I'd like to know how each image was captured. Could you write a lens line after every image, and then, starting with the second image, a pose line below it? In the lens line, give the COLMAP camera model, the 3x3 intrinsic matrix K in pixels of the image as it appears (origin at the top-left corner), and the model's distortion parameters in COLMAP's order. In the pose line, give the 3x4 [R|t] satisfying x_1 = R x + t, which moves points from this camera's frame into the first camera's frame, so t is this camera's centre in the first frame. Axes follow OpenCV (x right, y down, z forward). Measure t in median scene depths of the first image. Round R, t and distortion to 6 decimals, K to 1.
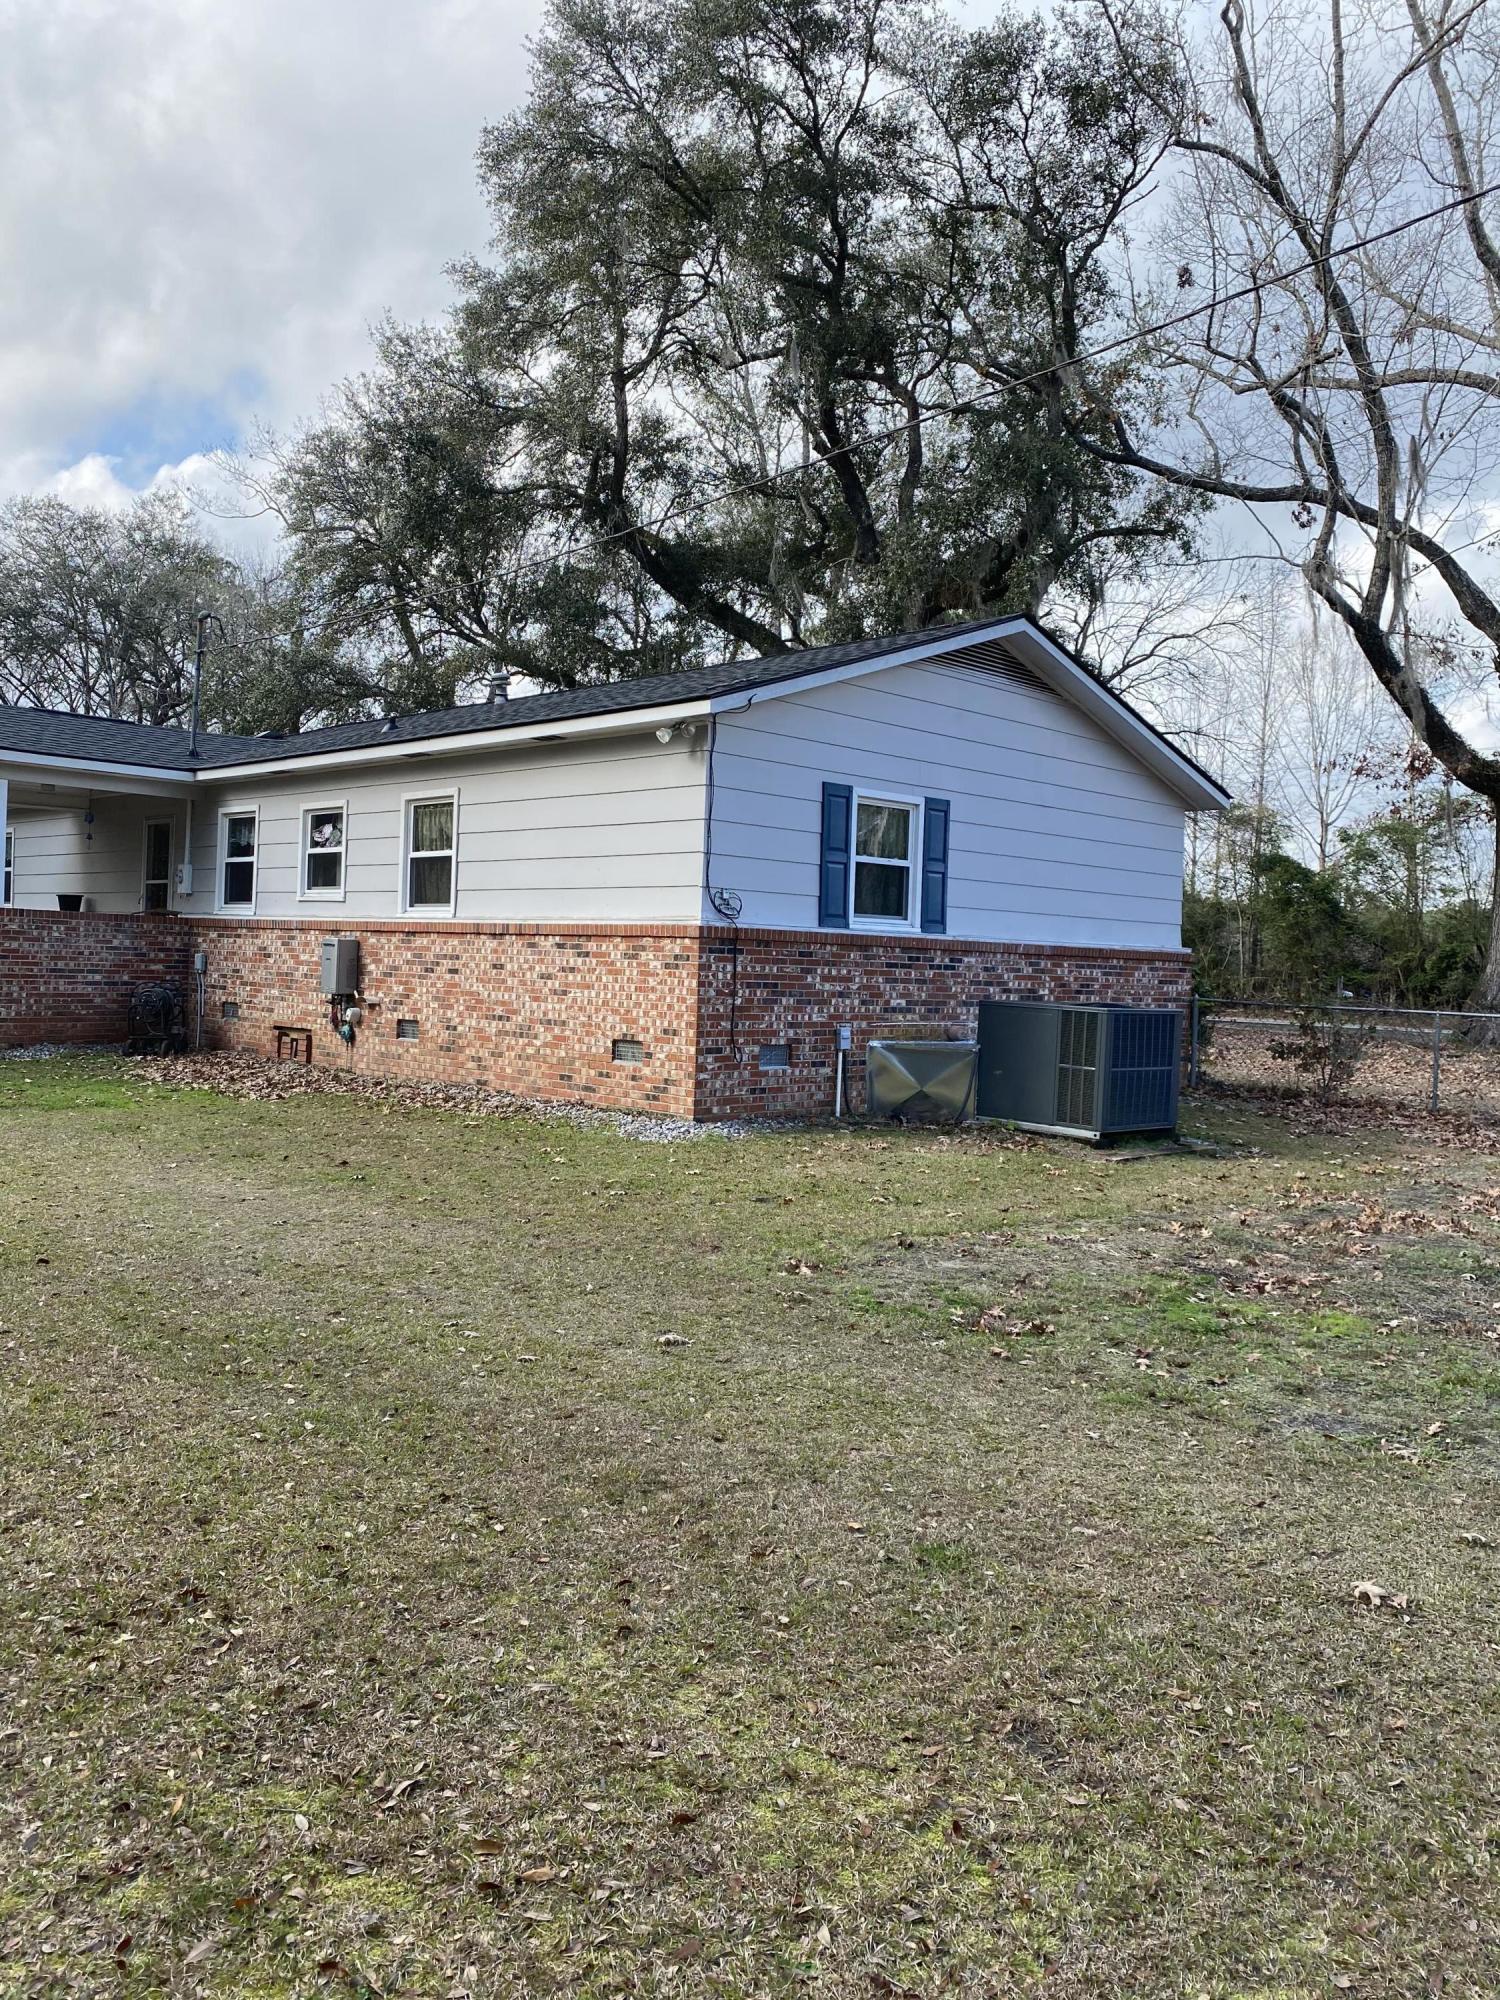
lens RADIAL K [[1528.6, 0, 749.9], [0, 1528.6, 1000.2], [0, 0, 1]] dist [0.033552, -0.039711]
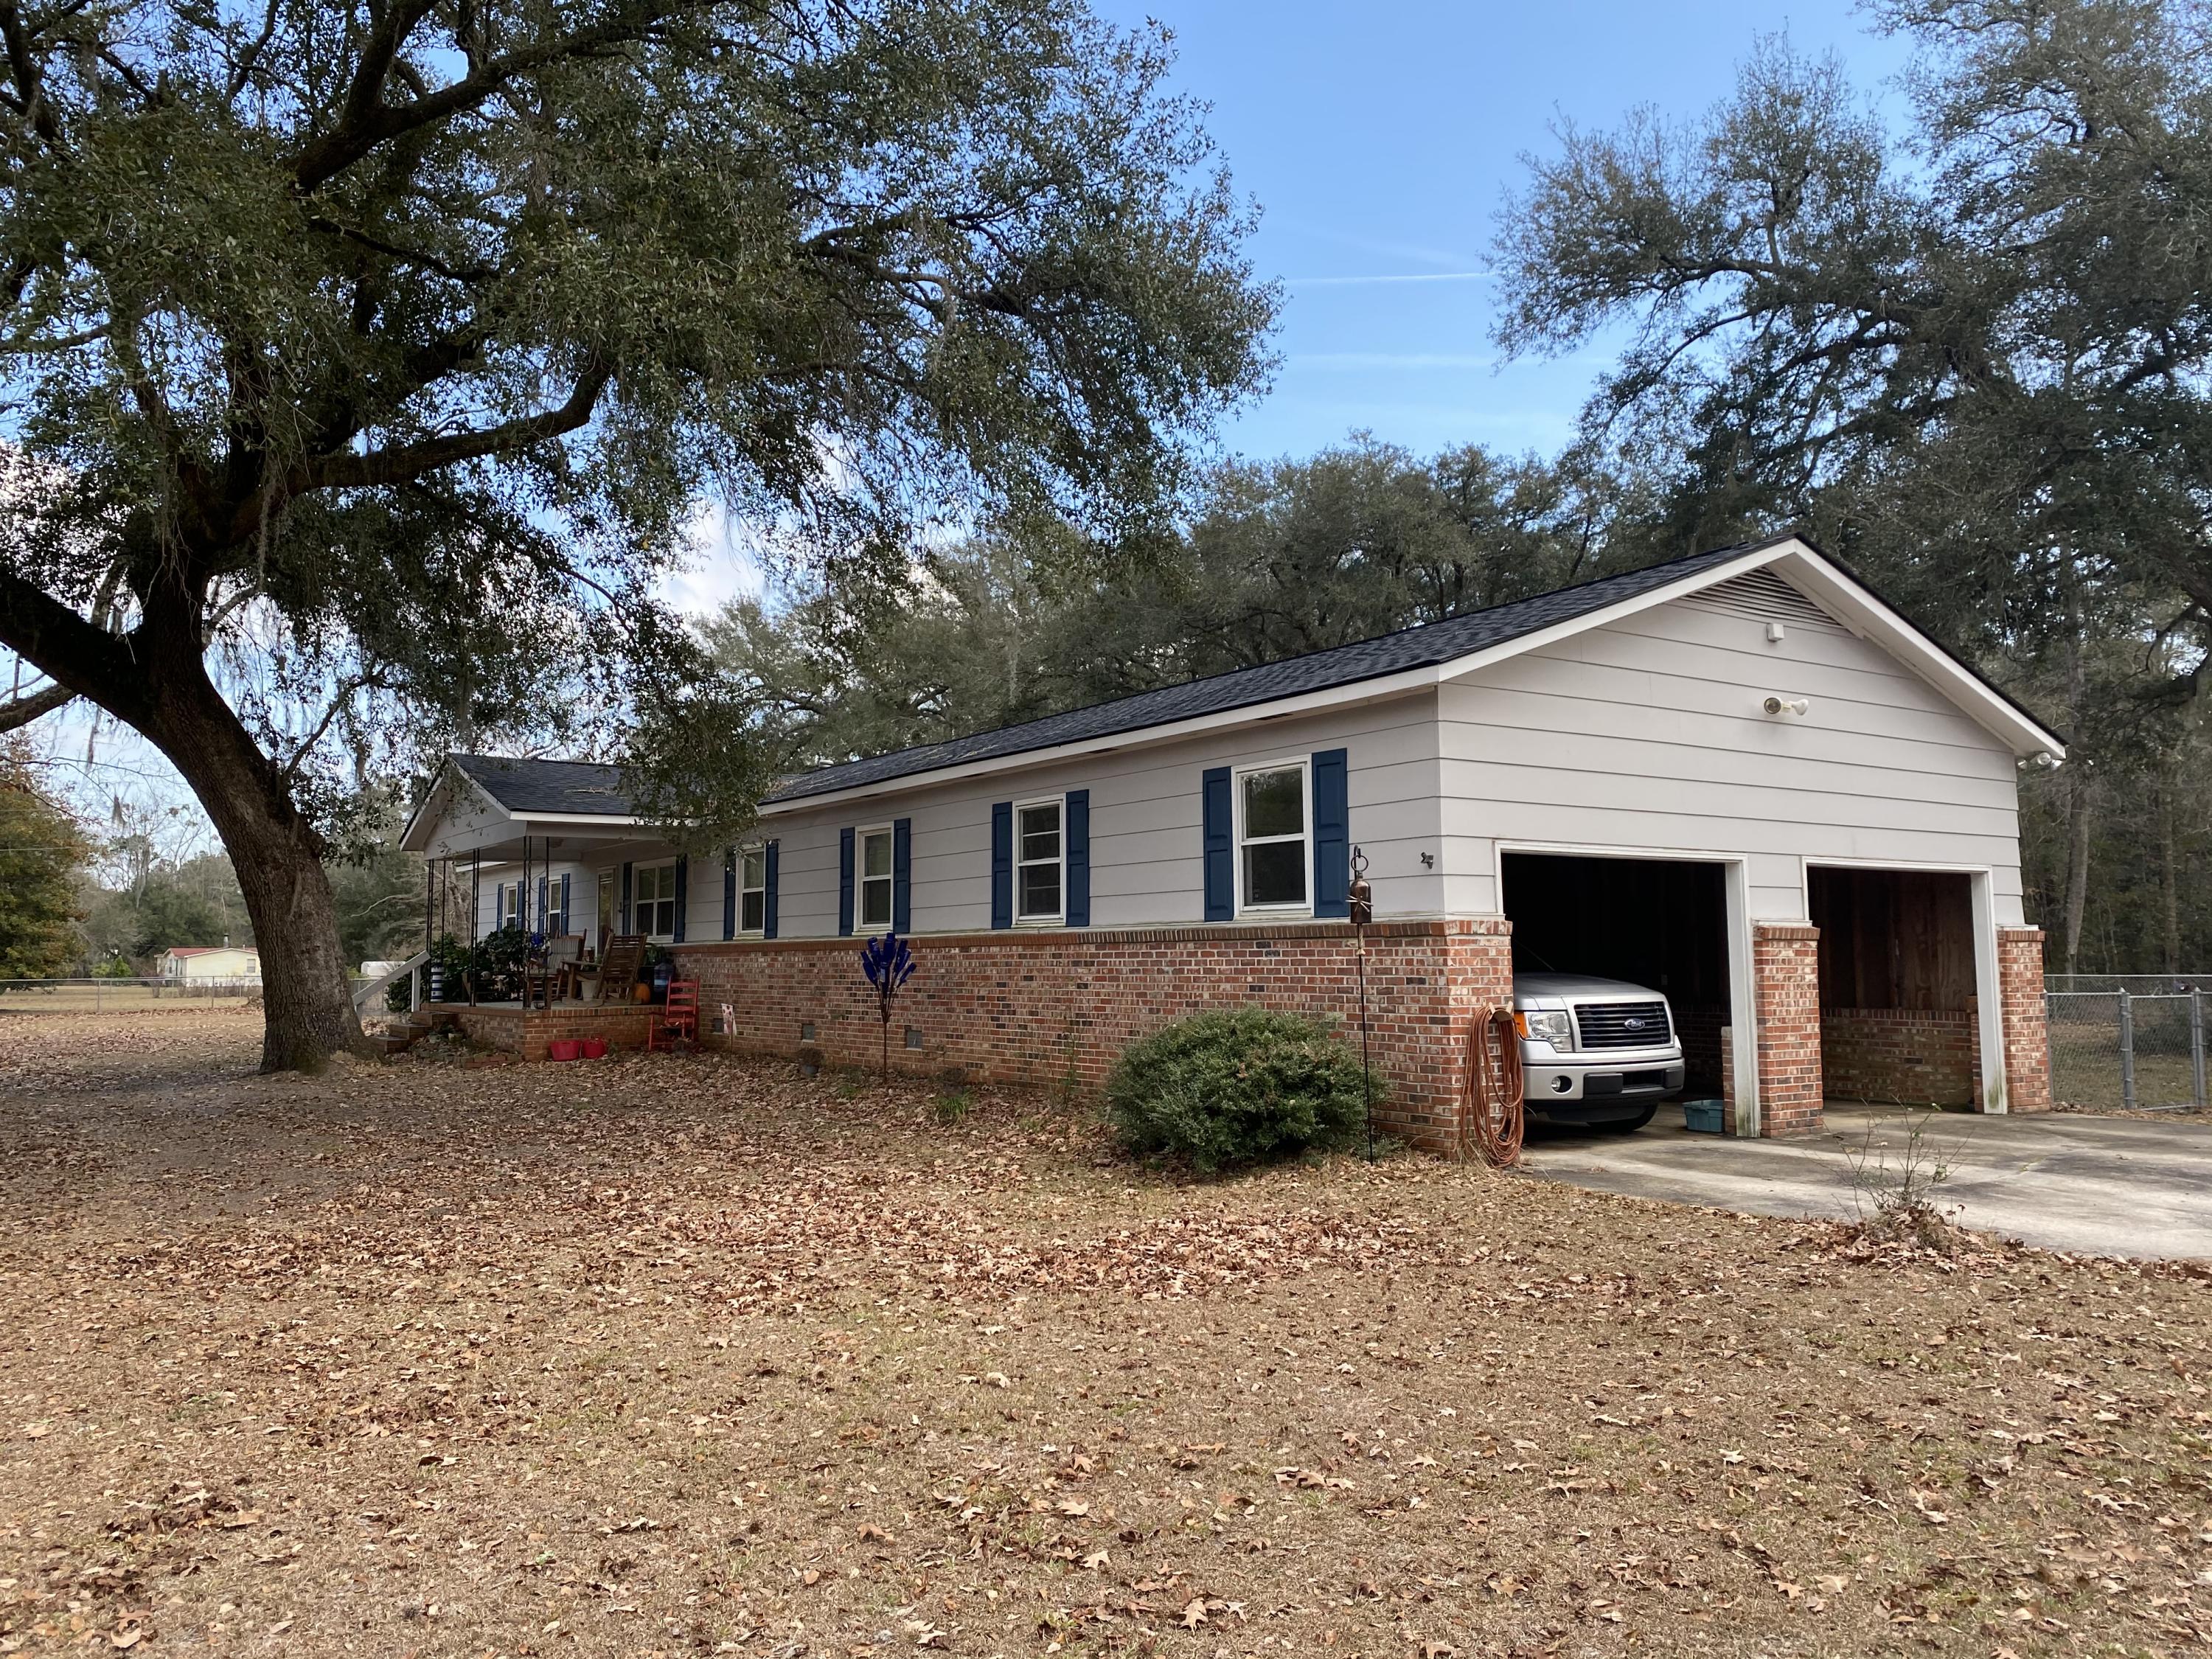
lens RADIAL K [[1690.6, 0, 1109.3], [0, 1690.6, 820.1], [0, 0, 1]] dist [0.033552, -0.039711]
pose [[-0.210161, -0.102124, -0.972318, 1.140474], [-0.024644, 0.994767, -0.099156, -0.005266], [0.977356, 0.003123, -0.211578, 1.222103]]
